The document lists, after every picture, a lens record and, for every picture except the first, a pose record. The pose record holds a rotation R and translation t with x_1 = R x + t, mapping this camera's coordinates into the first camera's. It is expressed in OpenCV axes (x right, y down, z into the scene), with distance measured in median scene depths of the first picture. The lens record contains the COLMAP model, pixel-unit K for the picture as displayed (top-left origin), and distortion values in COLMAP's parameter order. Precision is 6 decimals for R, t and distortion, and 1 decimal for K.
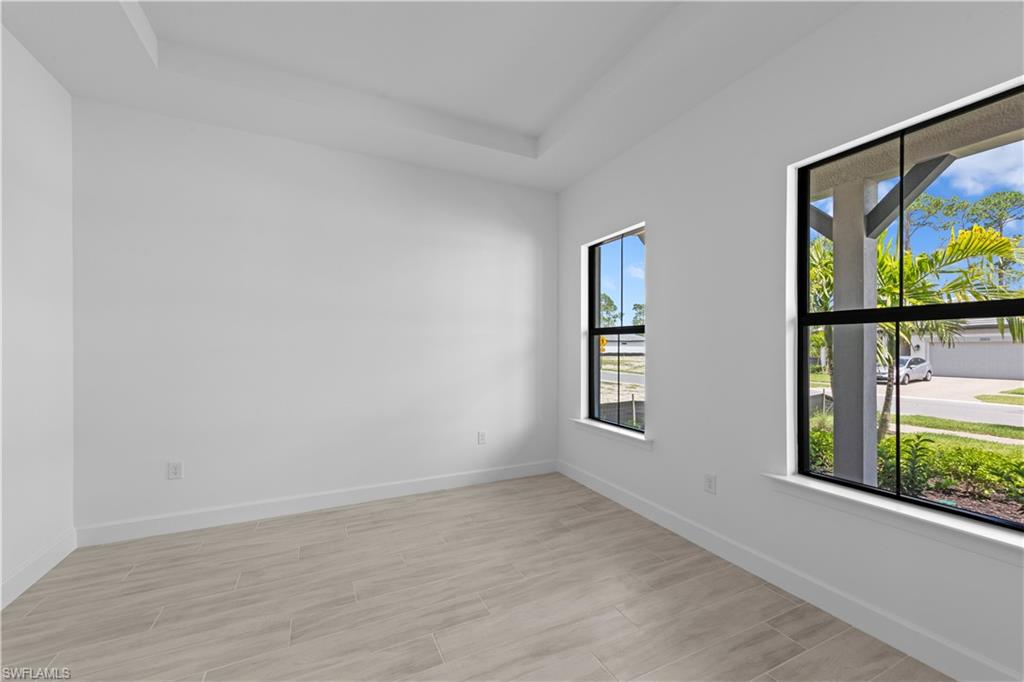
lens RADIAL K [[403.6, 0, 511.6], [0, 403.6, 345.8], [0, 0, 1]] dist [0.009120, -0.000029]
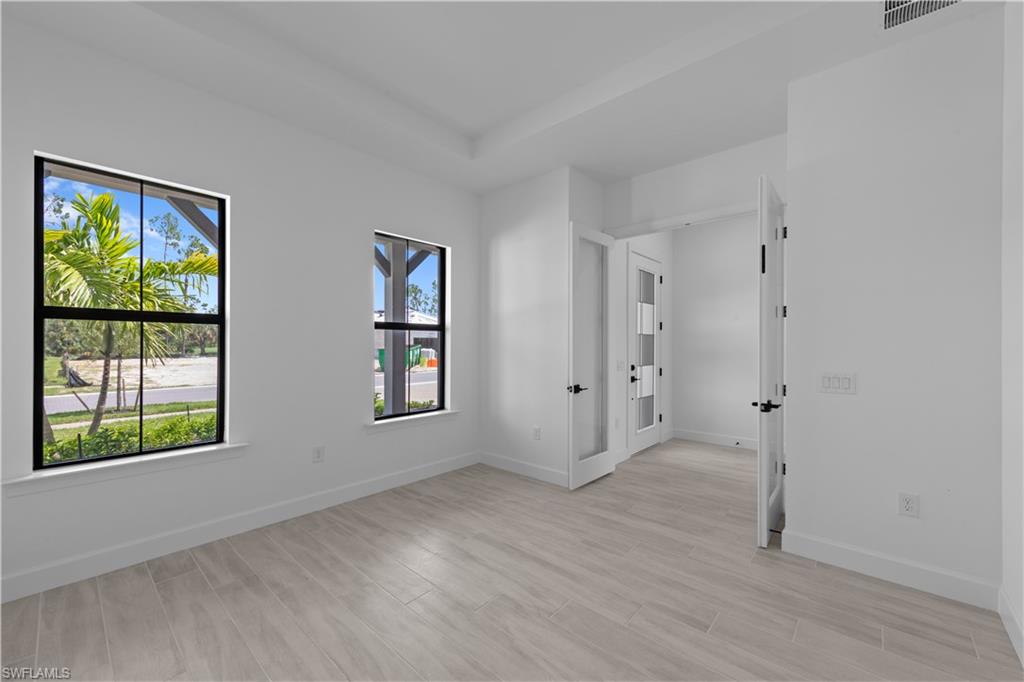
lens RADIAL K [[403.6, 0, 511.6], [0, 403.6, 345.8], [0, 0, 1]] dist [0.009120, -0.000029]
pose [[-0.369880, 0.001065, 0.929079, -0.795351], [0.001616, 0.999999, -0.000503, 0.016487], [-0.929078, 0.001315, -0.369882, 0.858139]]
